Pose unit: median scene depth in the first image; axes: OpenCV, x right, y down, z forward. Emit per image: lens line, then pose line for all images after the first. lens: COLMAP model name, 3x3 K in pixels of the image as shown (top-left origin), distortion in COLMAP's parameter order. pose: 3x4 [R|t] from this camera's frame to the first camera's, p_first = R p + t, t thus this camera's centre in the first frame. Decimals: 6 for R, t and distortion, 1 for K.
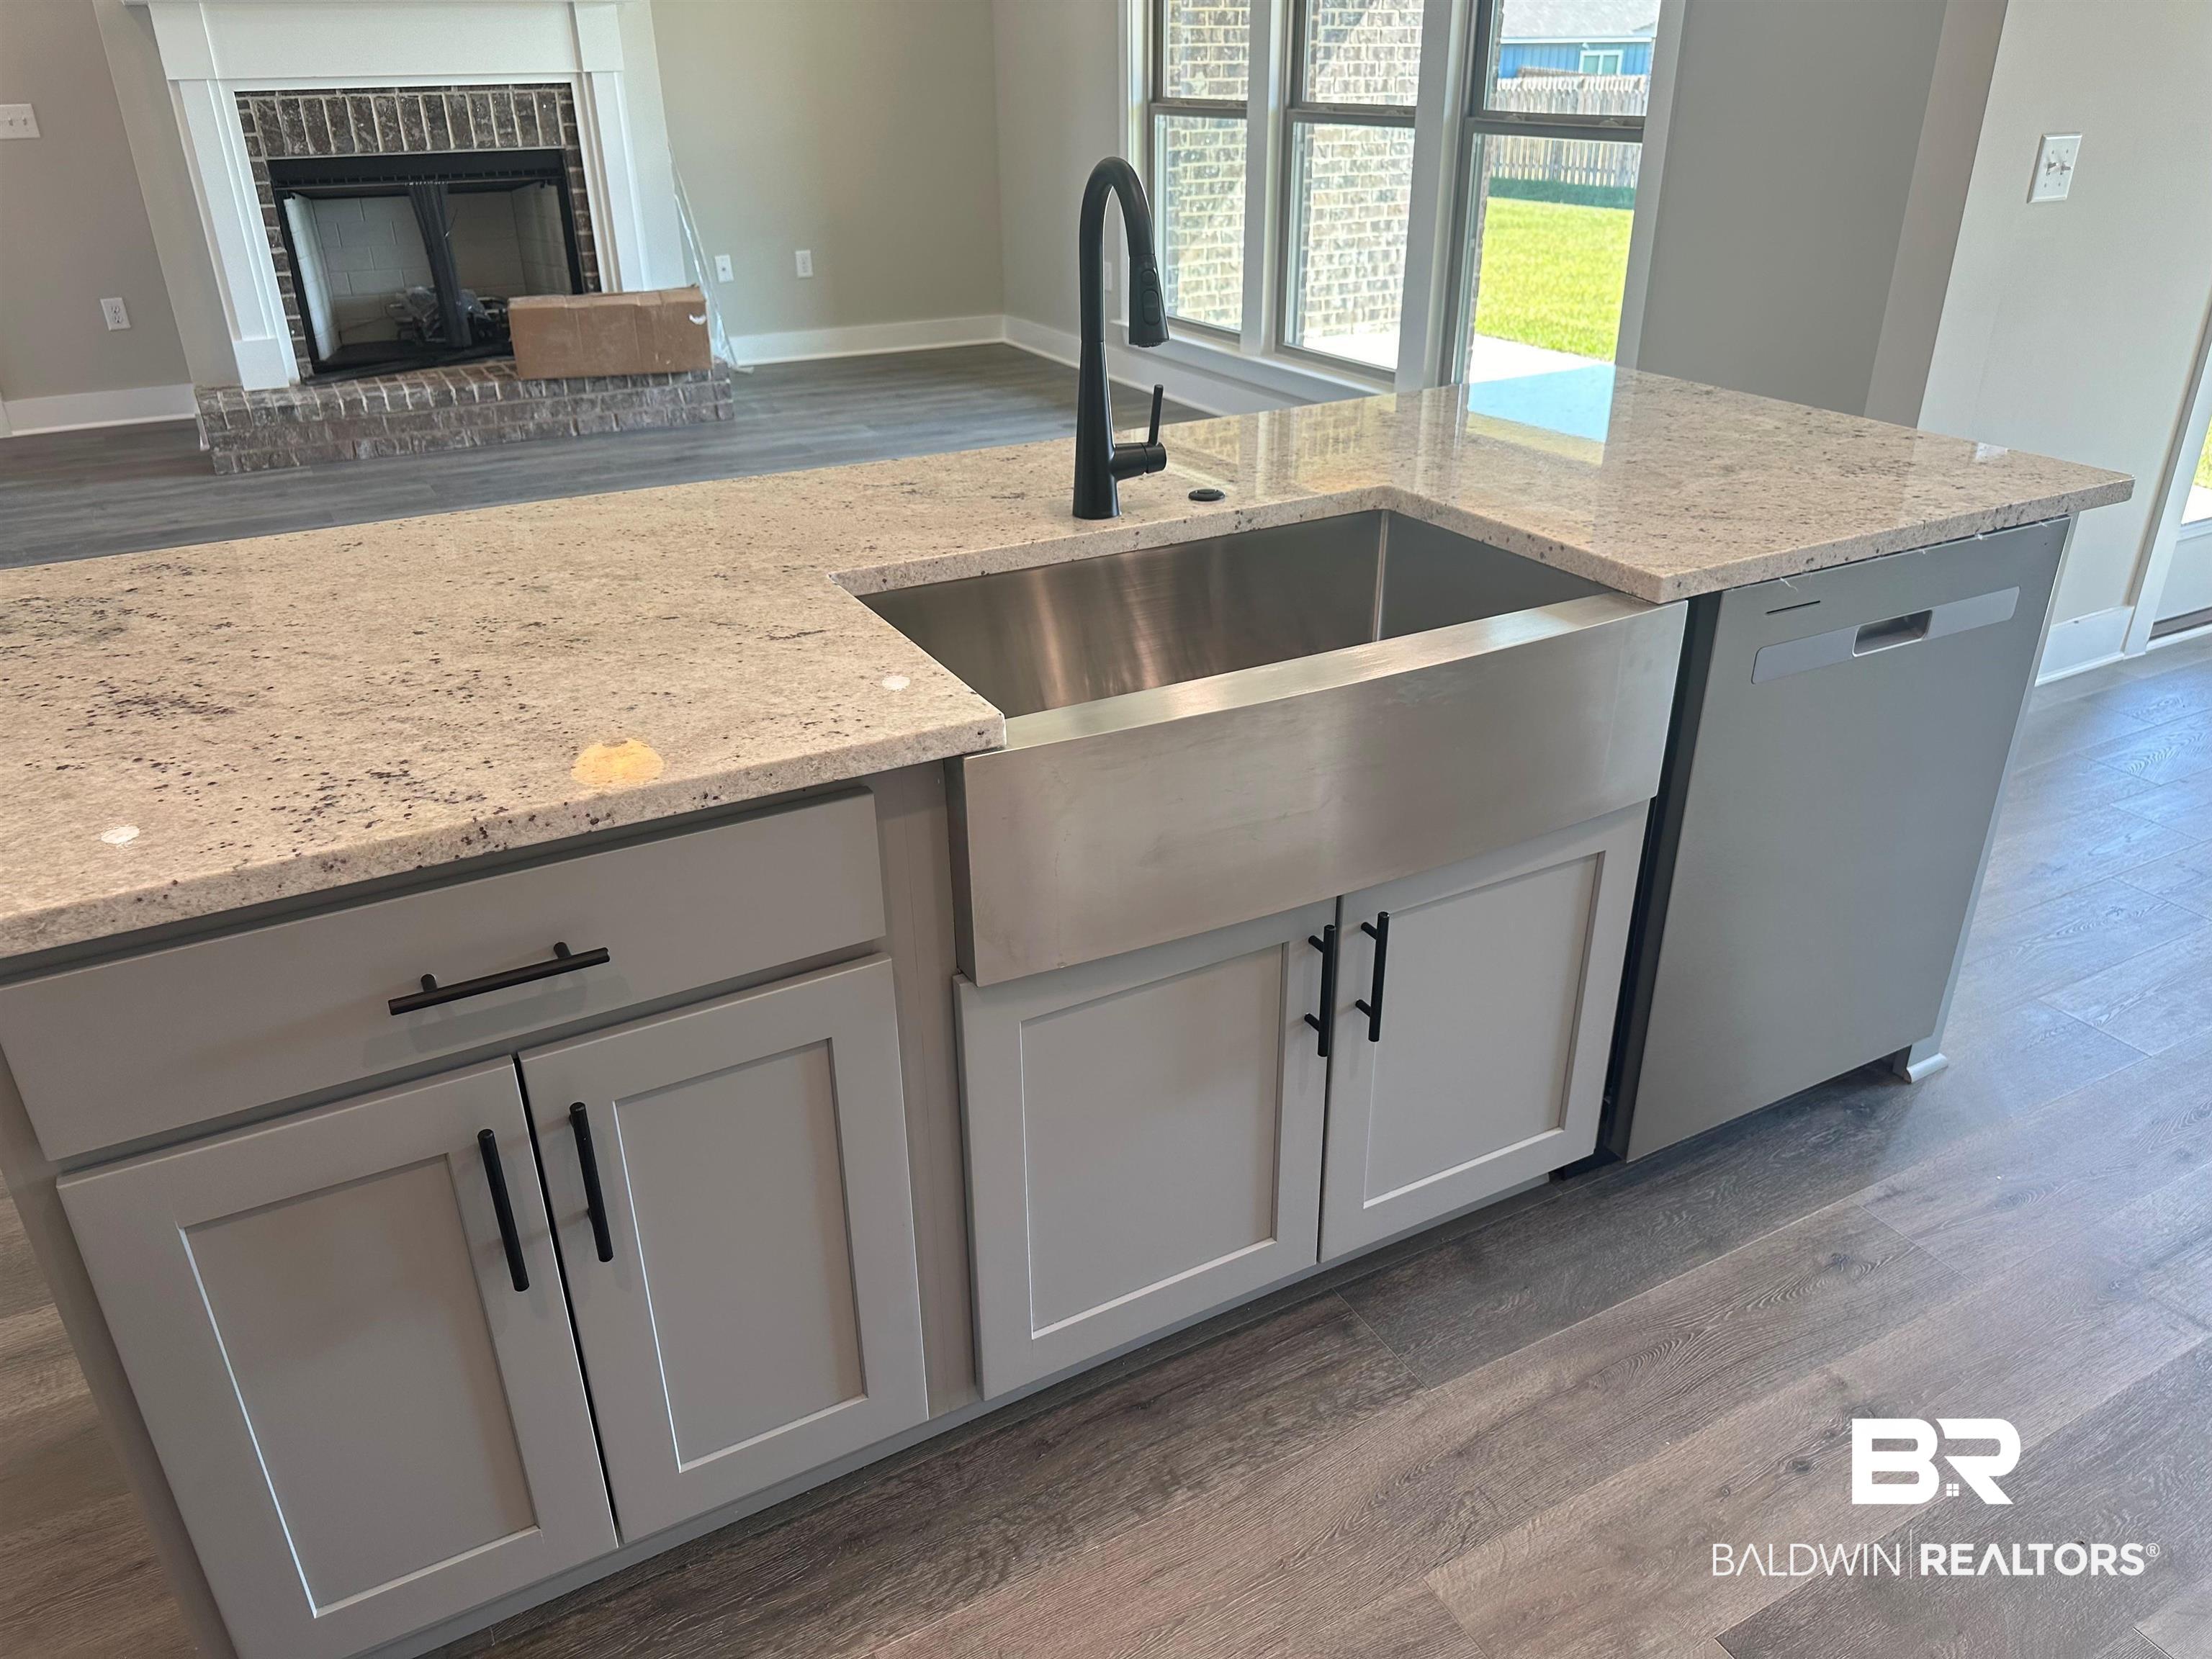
lens RADIAL K [[1580.1, 0, 1111.0], [0, 1580.1, 867.0], [0, 0, 1]] dist [-0.000572, -0.009295]
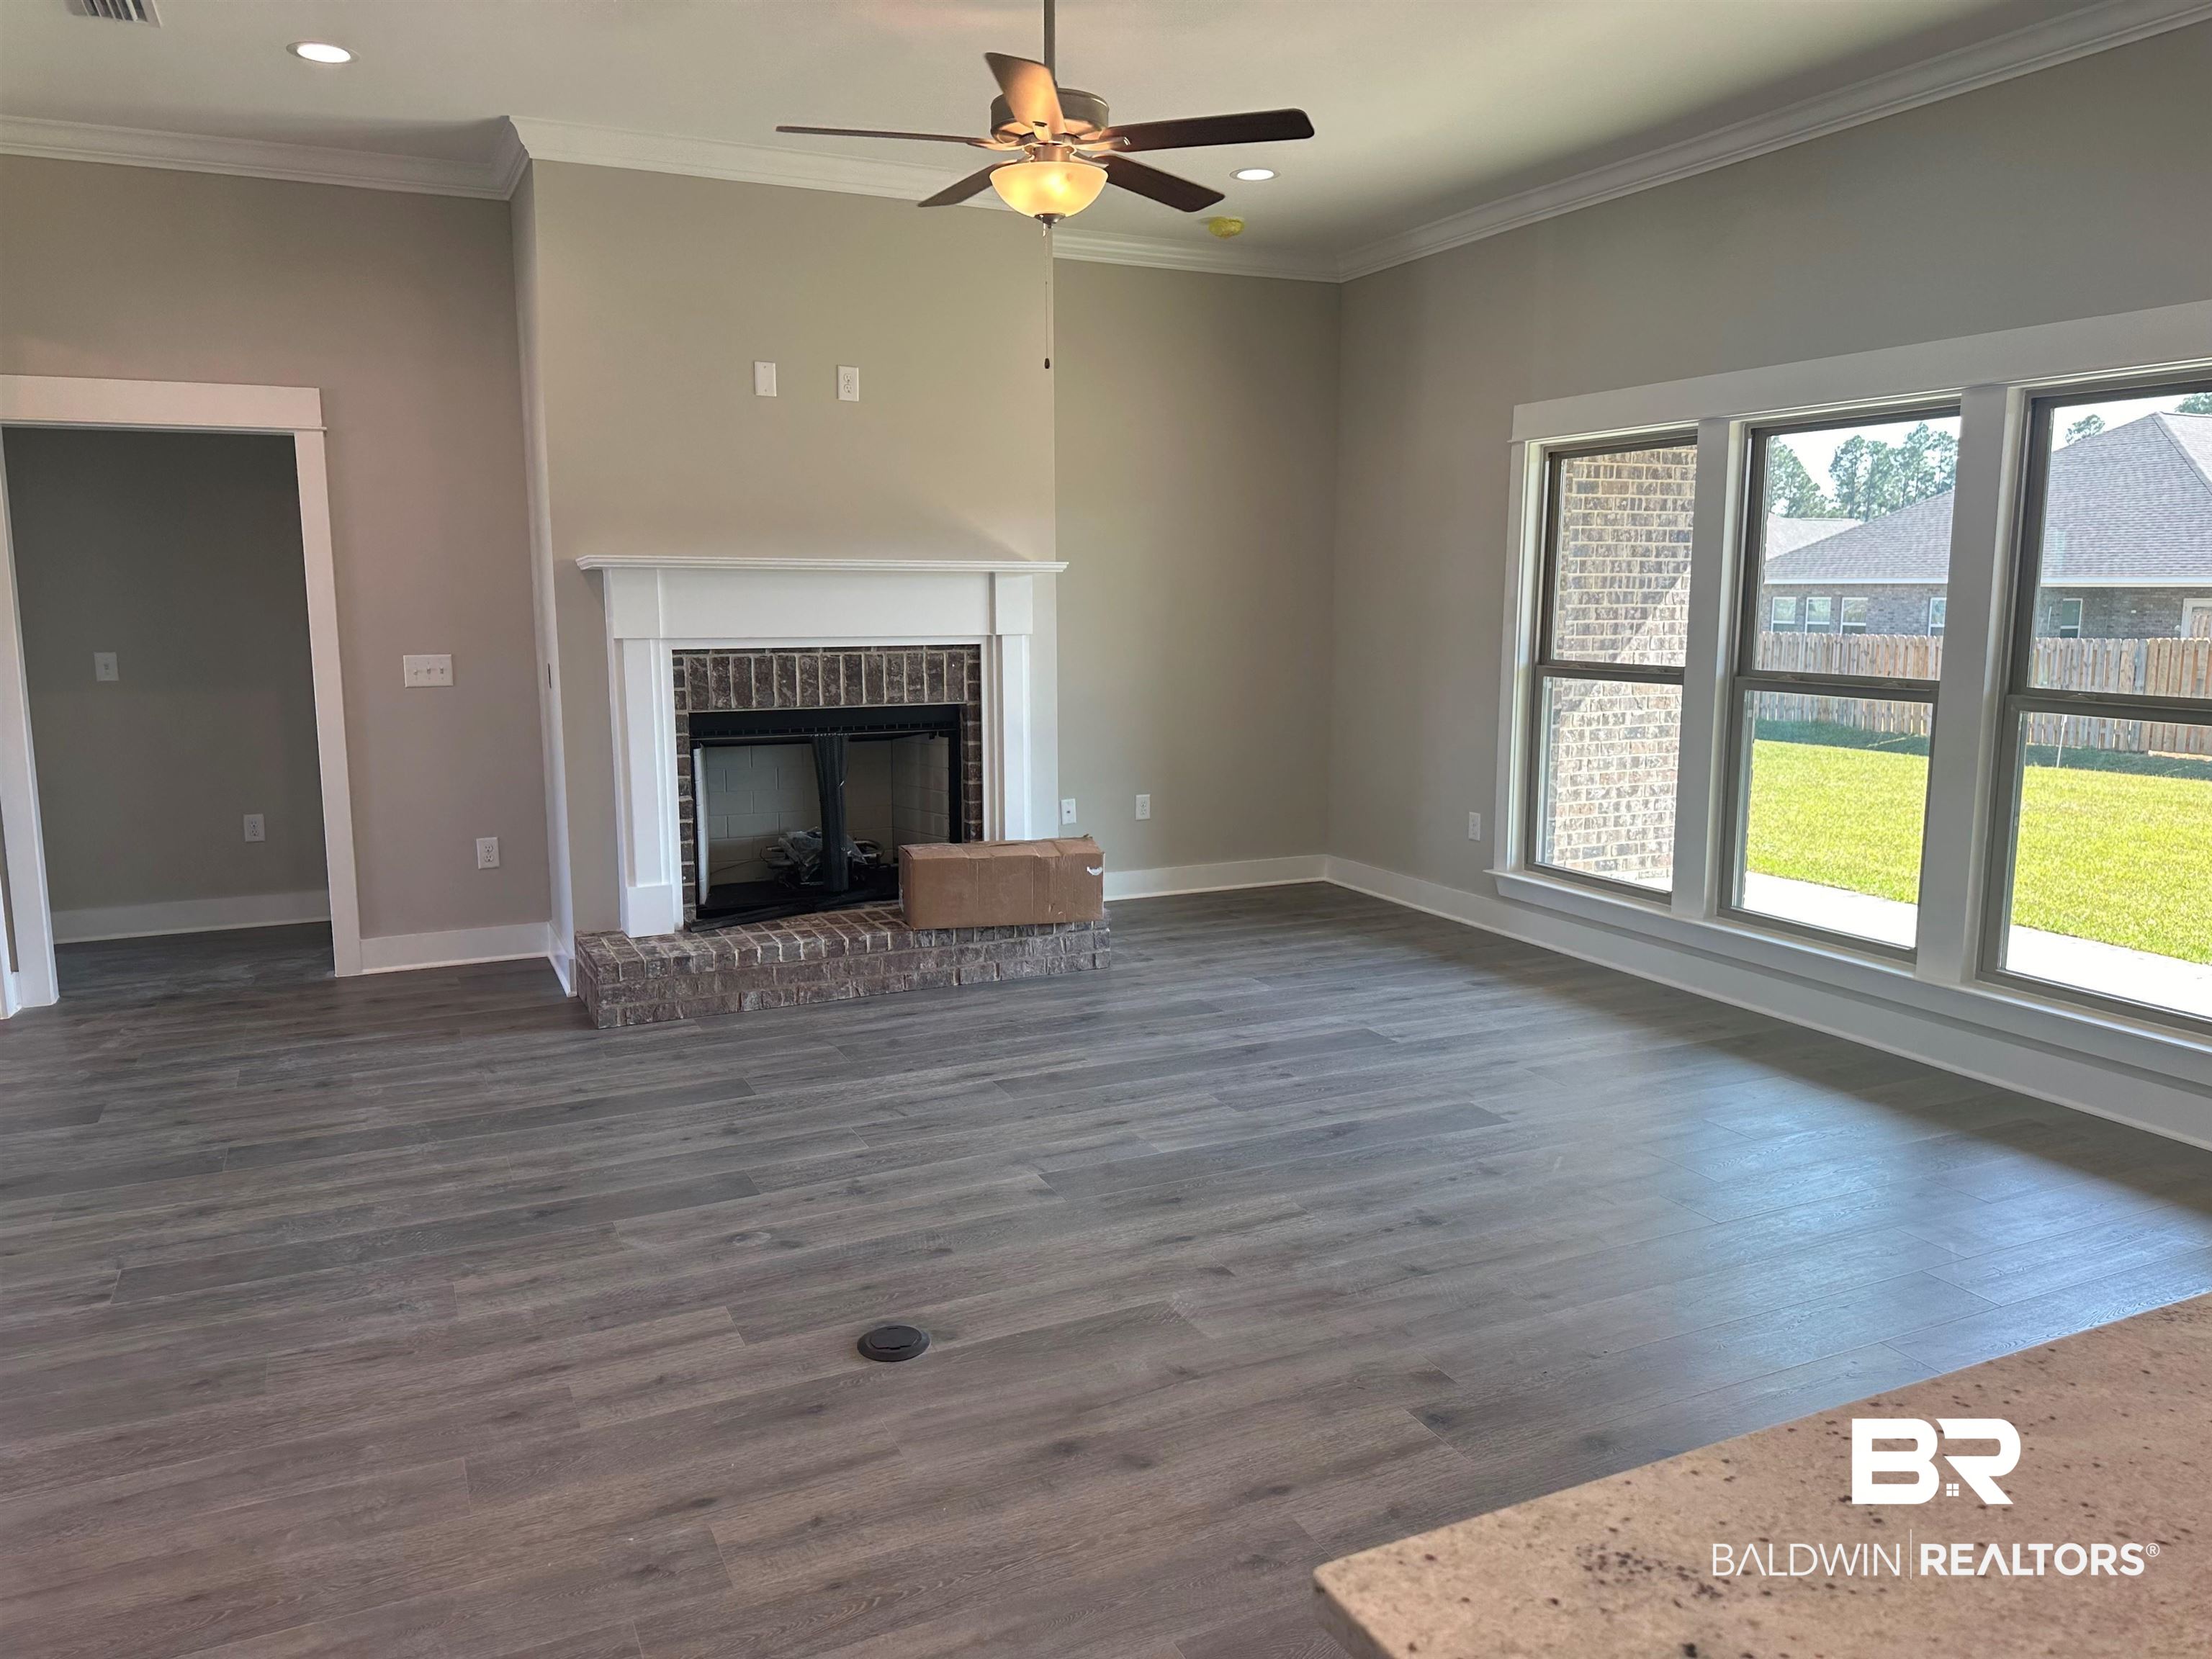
lens RADIAL K [[1553.6, 0, 1094.4], [0, 1553.6, 835.1], [0, 0, 1]] dist [0.141777, -0.259721]
pose [[0.998284, 0.017019, -0.056025, -0.213737], [-0.033906, 0.948102, -0.316155, -0.070398], [0.047737, 0.317512, 0.947052, 0.101630]]
